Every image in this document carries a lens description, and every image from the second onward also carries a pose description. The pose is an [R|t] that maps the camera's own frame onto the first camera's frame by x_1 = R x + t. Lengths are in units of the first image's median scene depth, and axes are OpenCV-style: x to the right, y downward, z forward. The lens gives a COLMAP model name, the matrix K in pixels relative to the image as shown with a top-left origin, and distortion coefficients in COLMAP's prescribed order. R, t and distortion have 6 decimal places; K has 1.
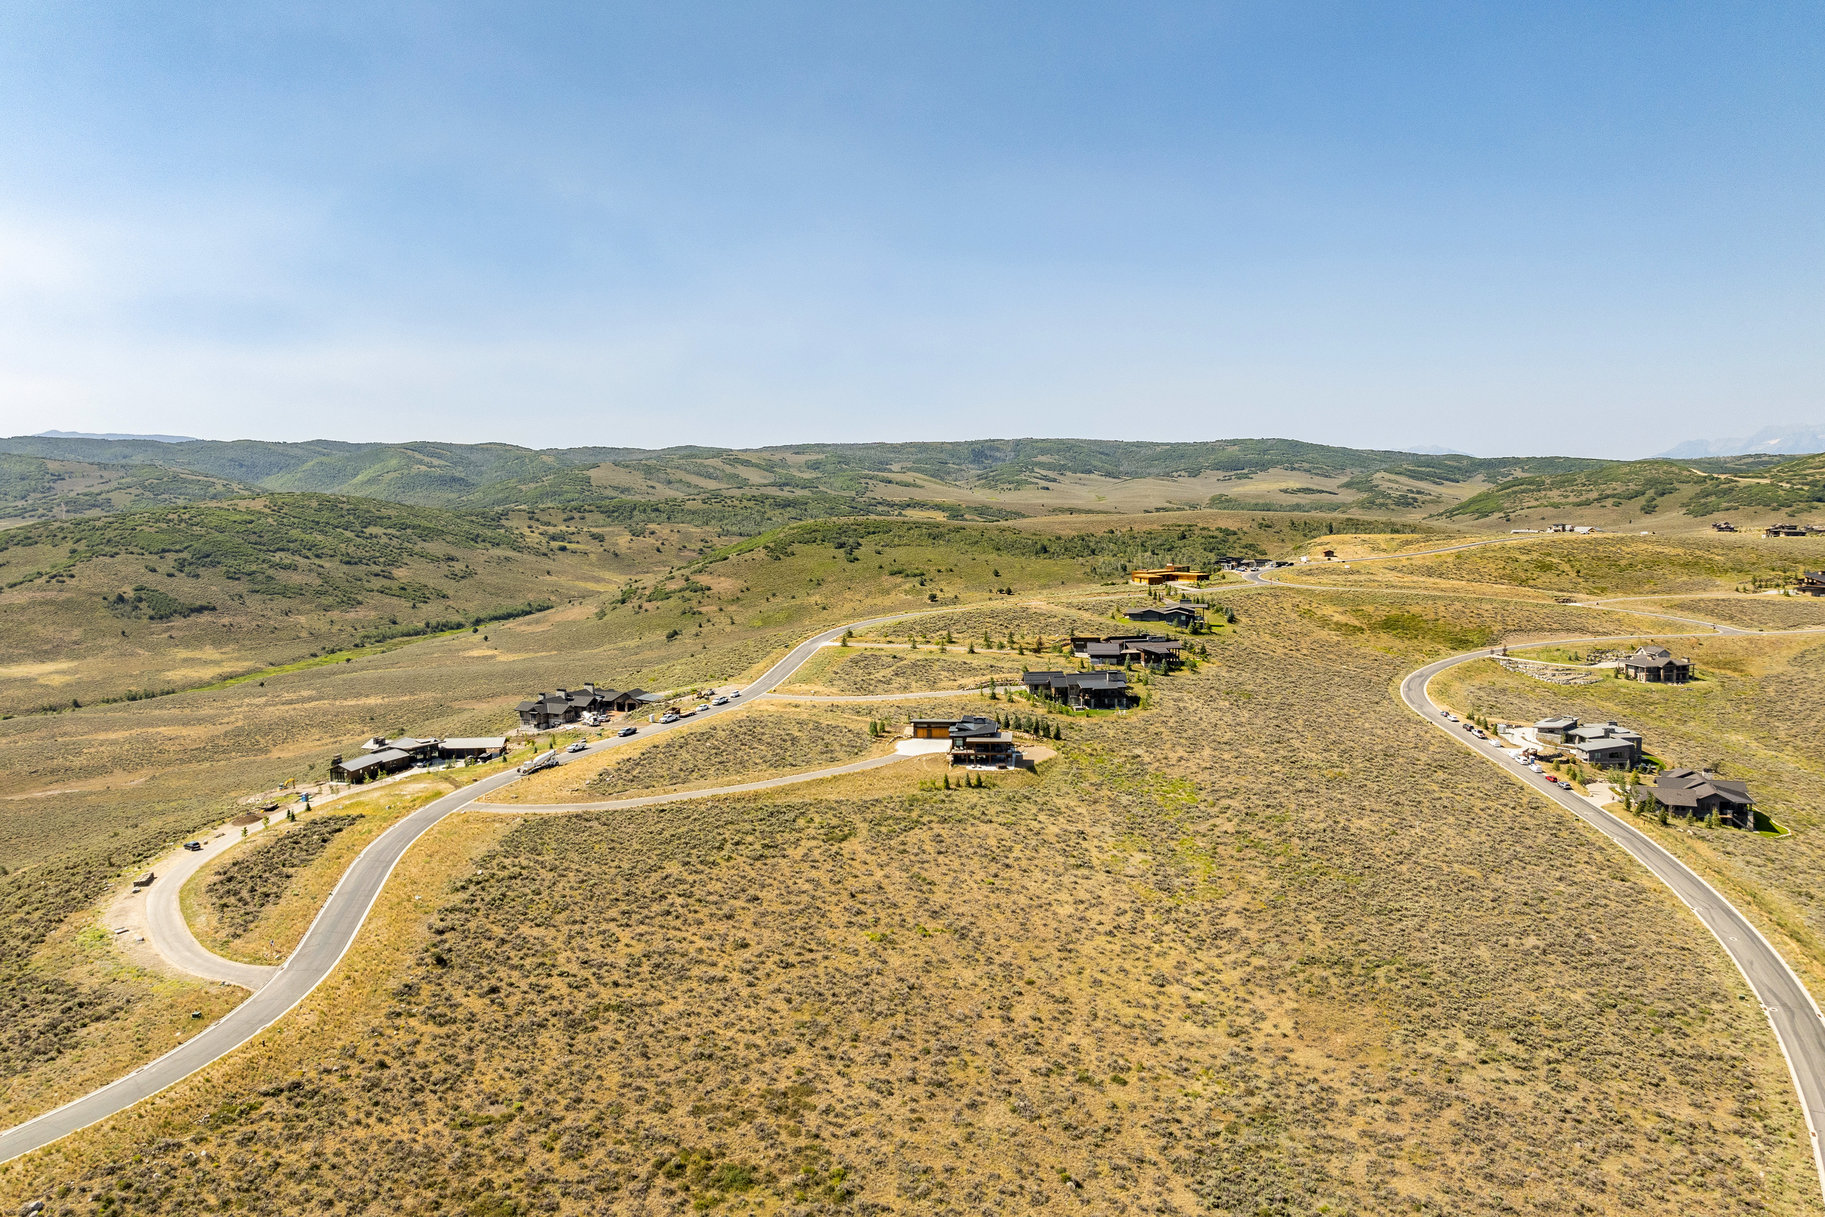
lens RADIAL K [[1281.2, 0, 922.5], [0, 1281.2, 608.0], [0, 0, 1]] dist [-0.035129, -0.006287]
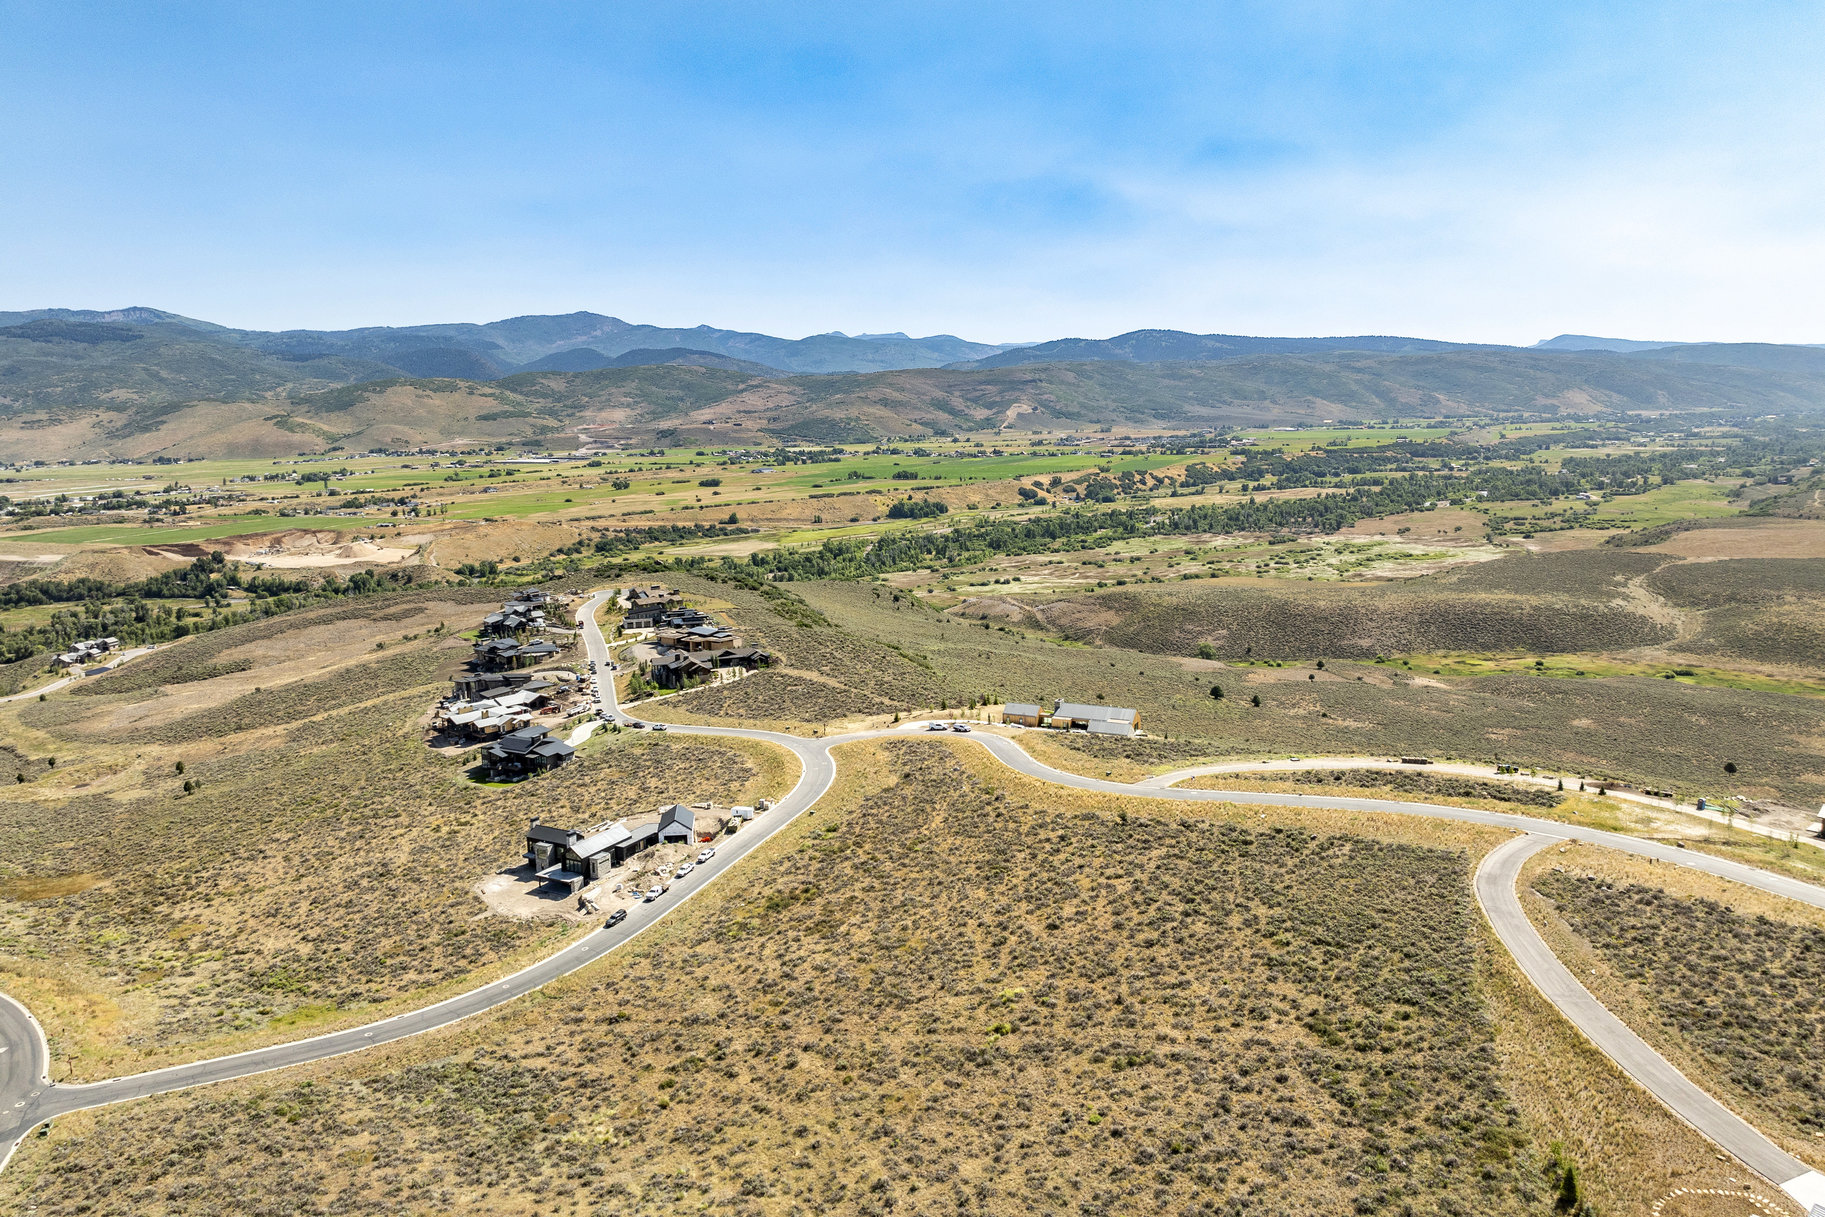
lens RADIAL K [[1281.2, 0, 921.5], [0, 1281.2, 606.8], [0, 0, 1]] dist [-0.035129, -0.006287]
pose [[-0.641139, 0.140758, -0.754405, 0.108463], [-0.052098, 0.972784, 0.225779, -0.033137], [0.765654, 0.184059, -0.616357, 0.255177]]
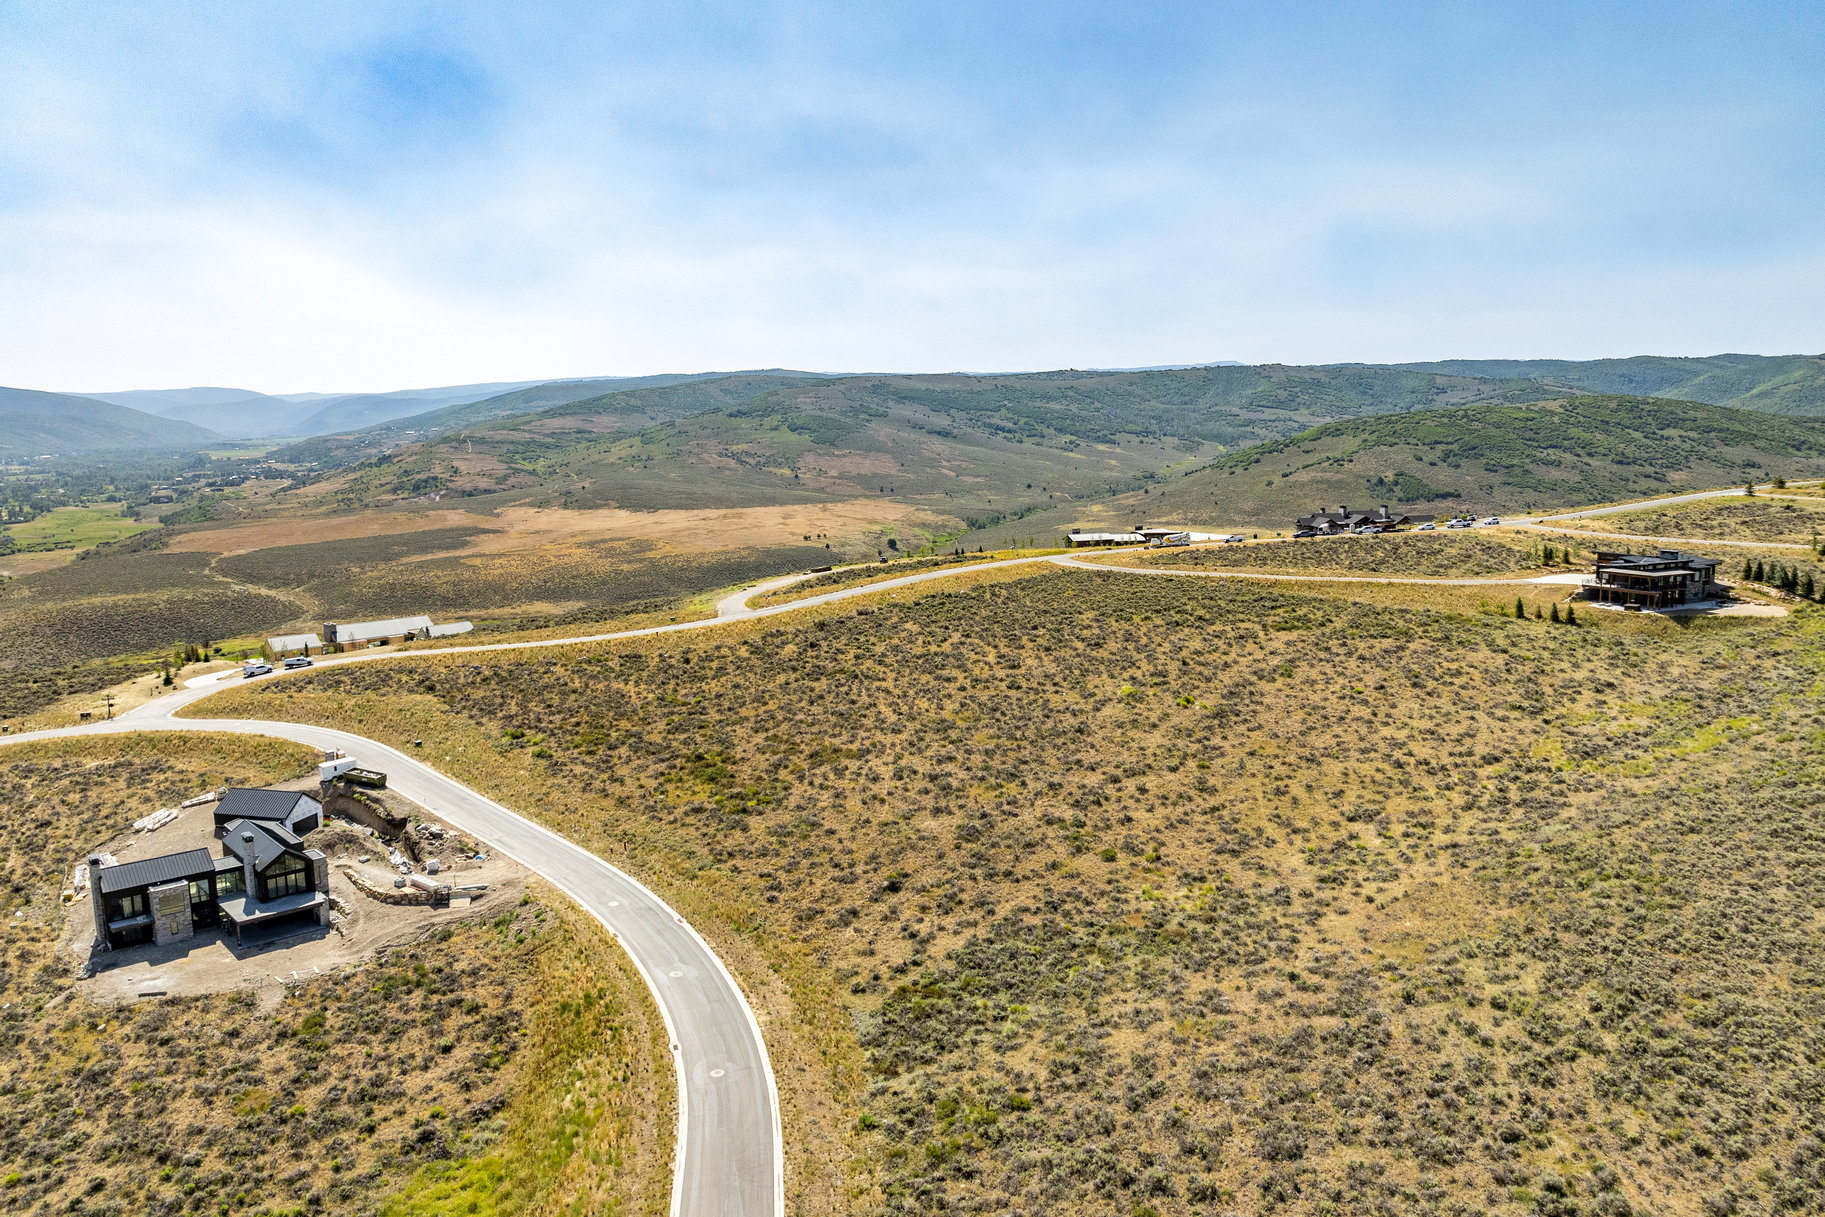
lens RADIAL K [[1281.2, 0, 921.1], [0, 1281.2, 608.1], [0, 0, 1]] dist [-0.035129, -0.006287]
pose [[0.511039, 0.122382, -0.850801, 0.117789], [-0.073817, 0.992404, 0.098413, 0.020890], [0.856382, 0.012511, 0.516191, 0.070340]]
